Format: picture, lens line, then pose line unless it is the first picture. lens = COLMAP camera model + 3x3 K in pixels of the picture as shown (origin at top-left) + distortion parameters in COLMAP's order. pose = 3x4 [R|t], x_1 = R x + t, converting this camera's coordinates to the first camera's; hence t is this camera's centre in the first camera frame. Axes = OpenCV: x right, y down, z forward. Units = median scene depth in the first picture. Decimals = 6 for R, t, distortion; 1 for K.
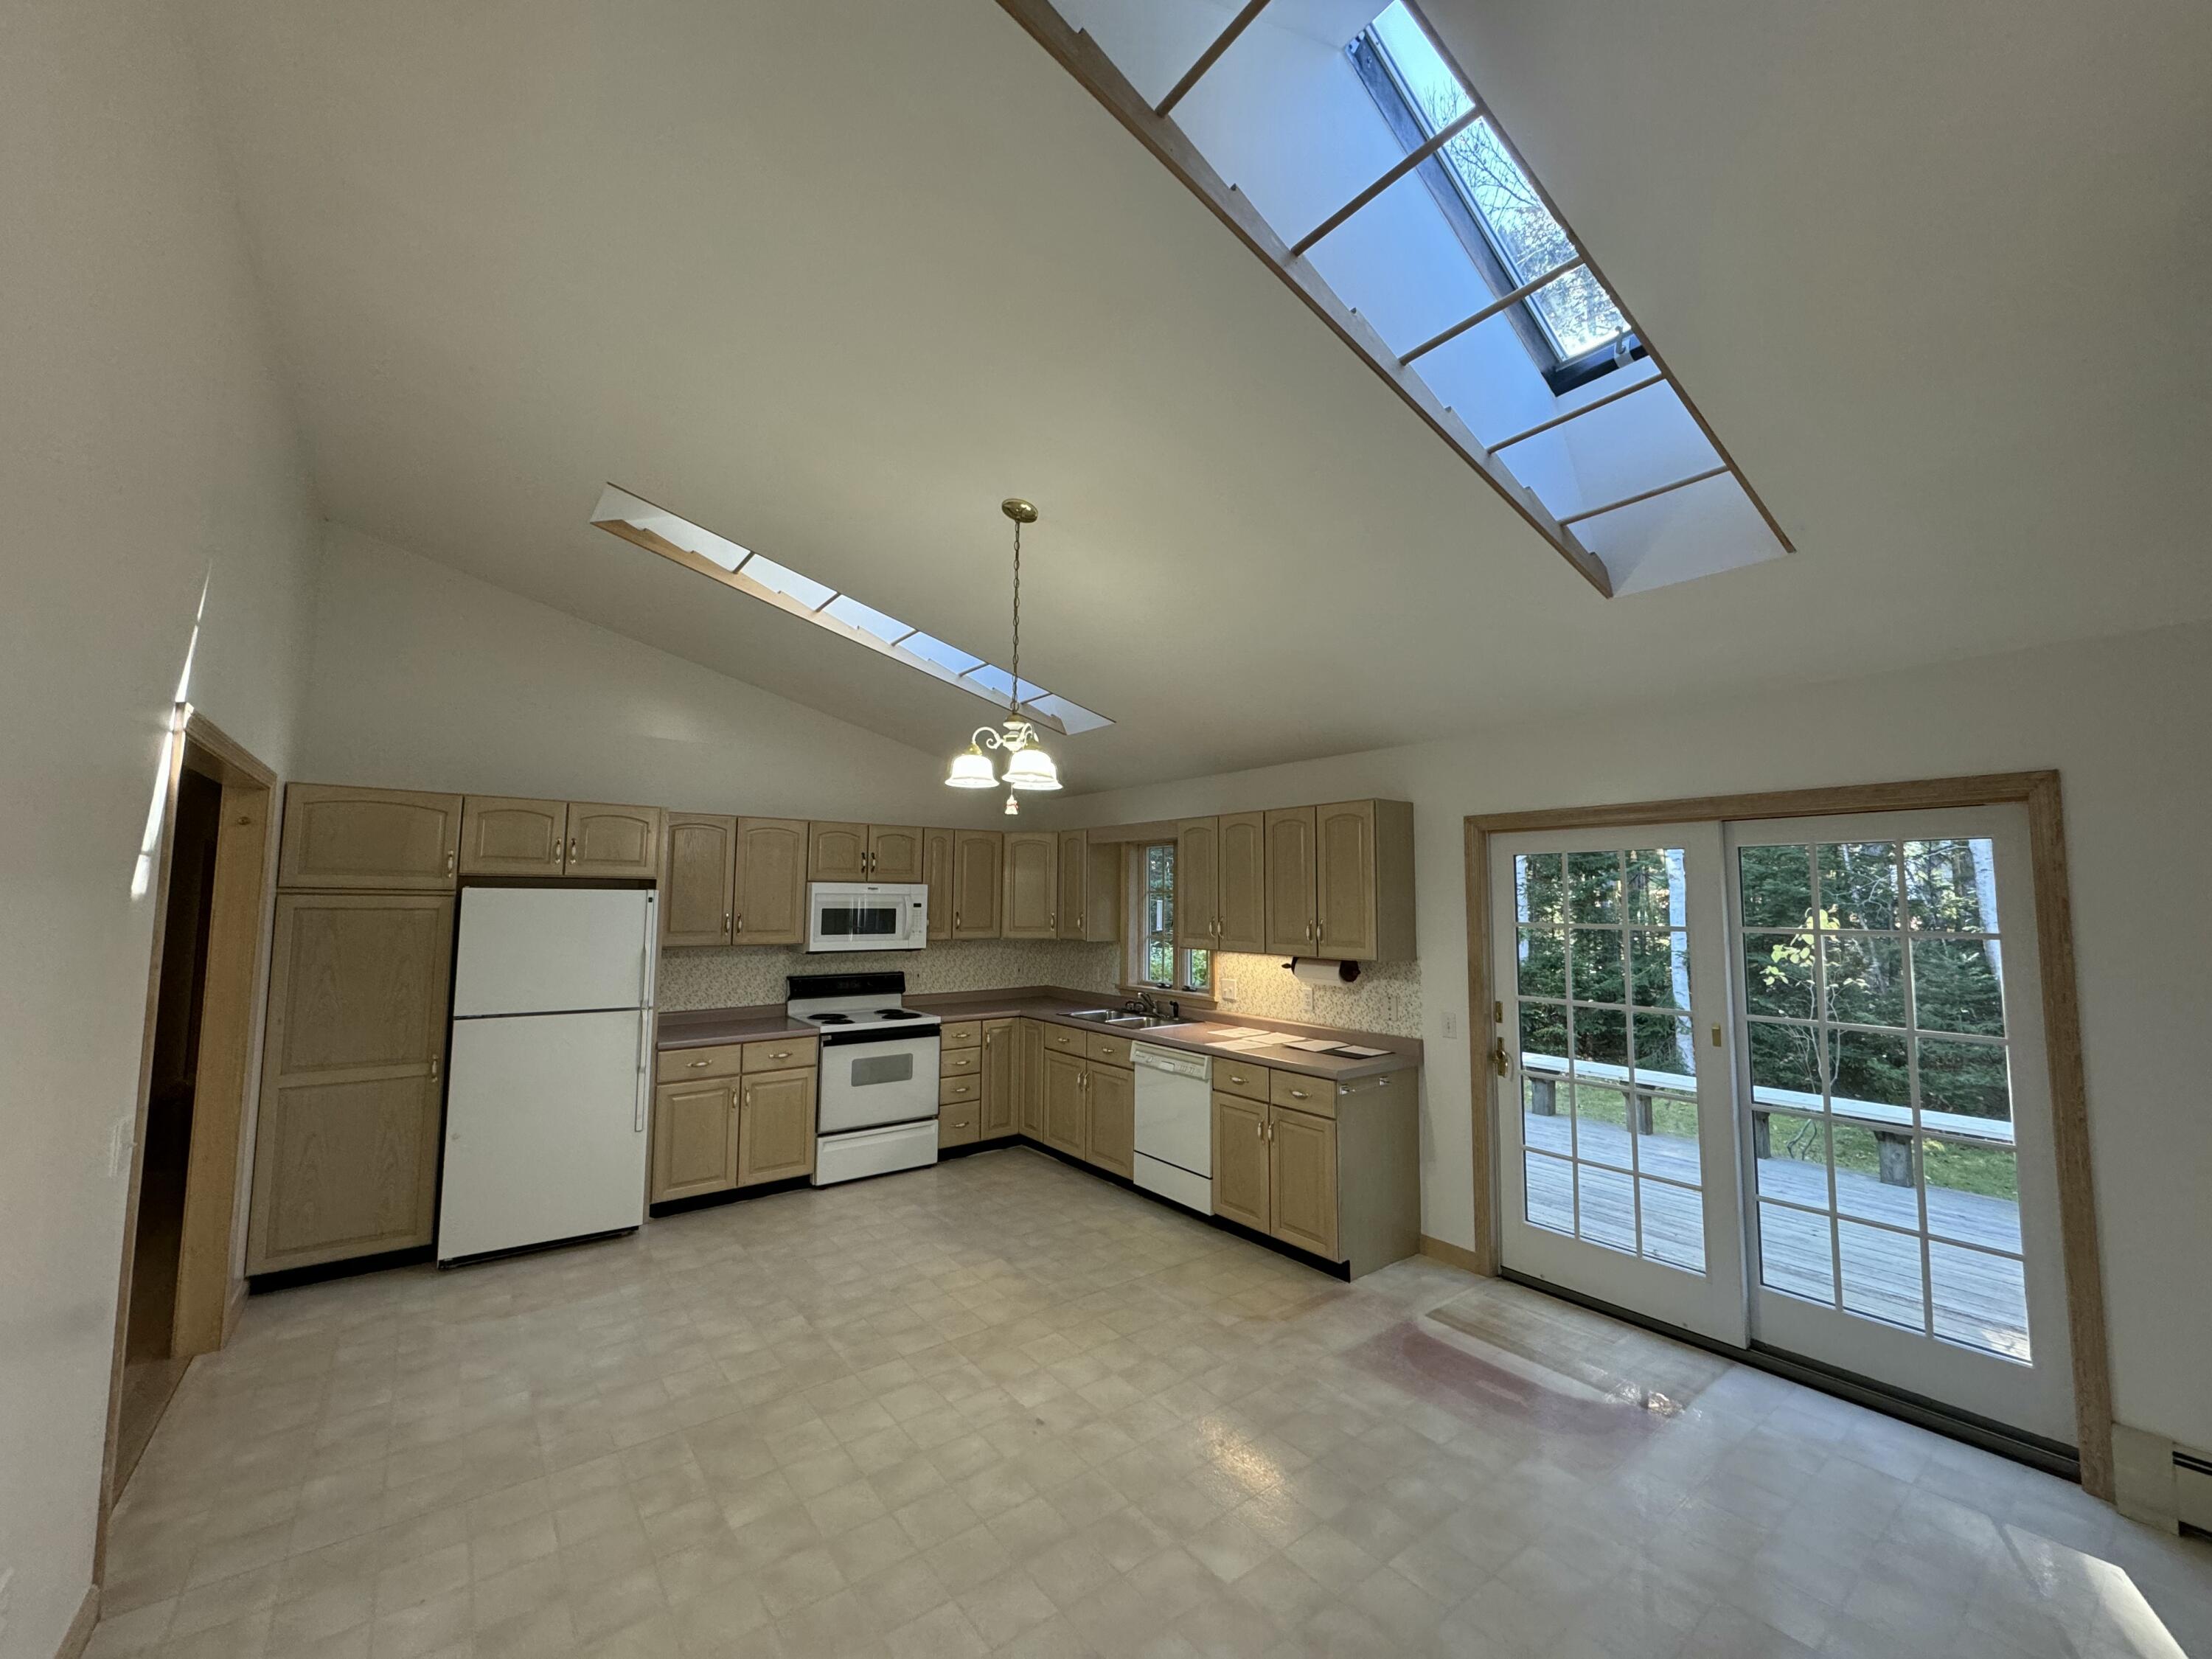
lens RADIAL K [[880.7, 0, 1106.0], [0, 880.7, 829.5], [0, 0, 1]] dist [-0.001101, -0.000241]
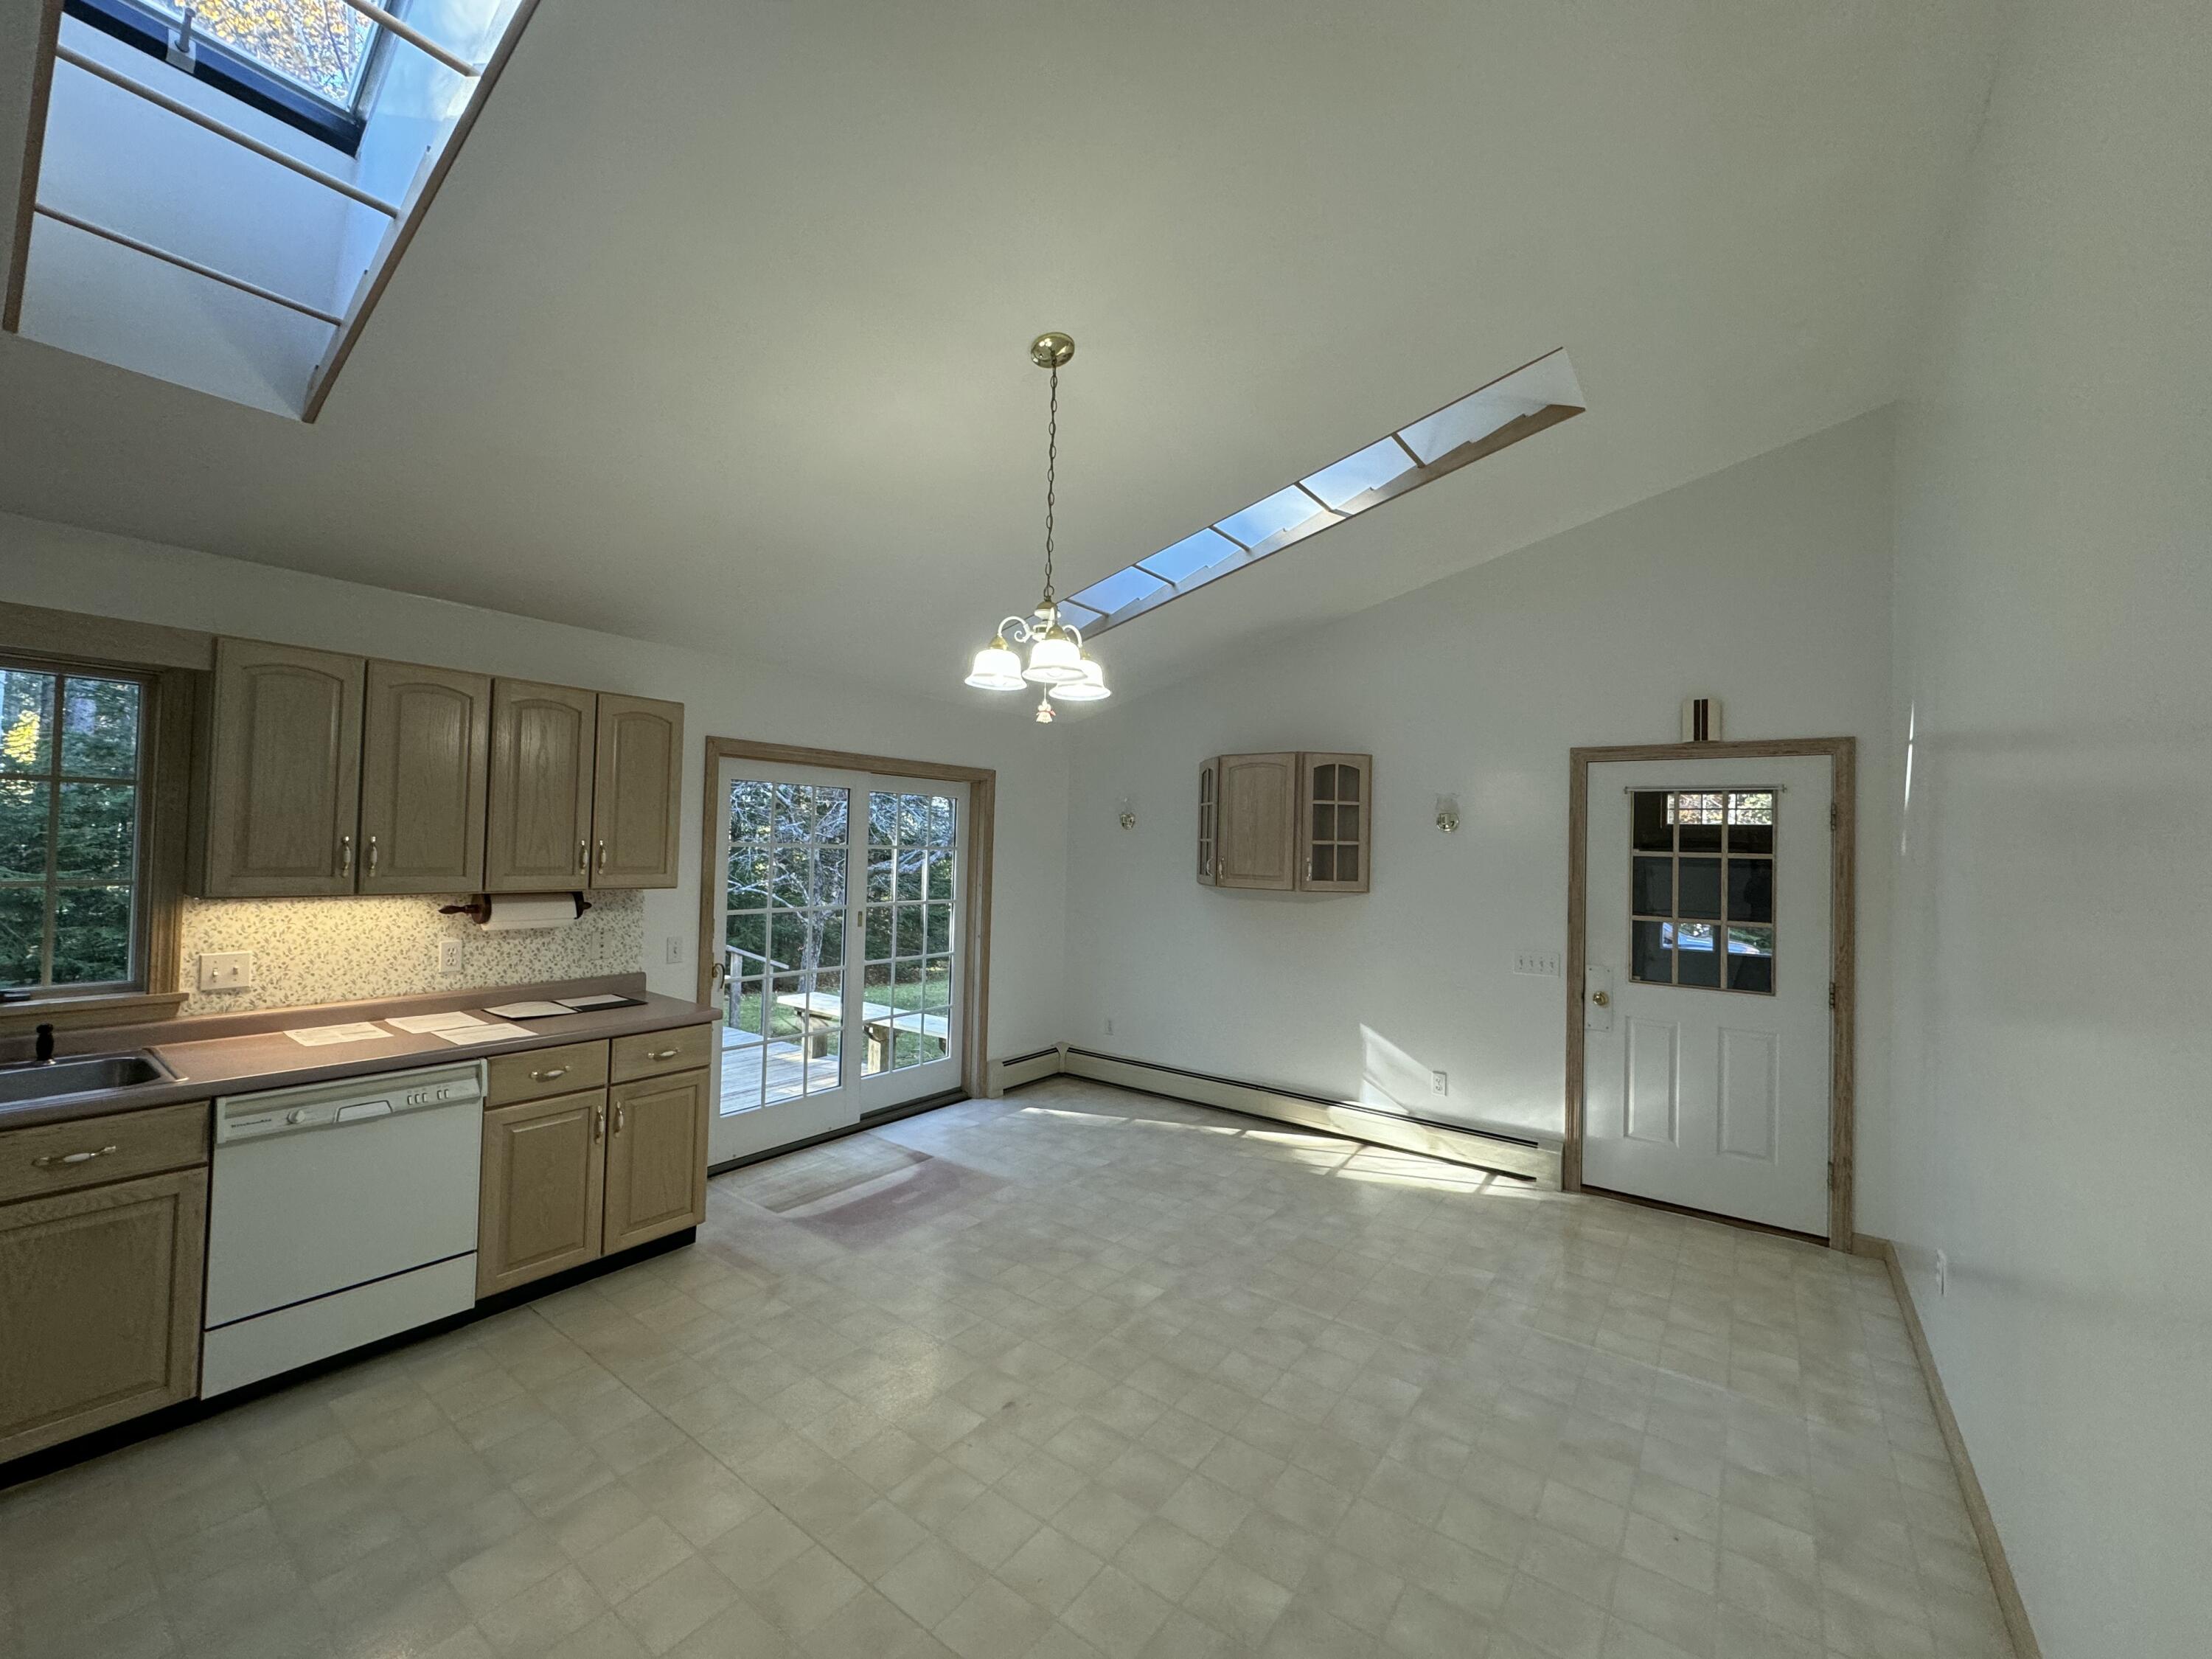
lens RADIAL K [[880.7, 0, 1106.0], [0, 880.7, 829.5], [0, 0, 1]] dist [-0.001101, -0.000241]
pose [[-0.282027, 0.003753, 0.959399, -0.824322], [-0.106528, 0.993686, -0.035202, 0.095065], [-0.953474, -0.112130, -0.279847, 1.043666]]
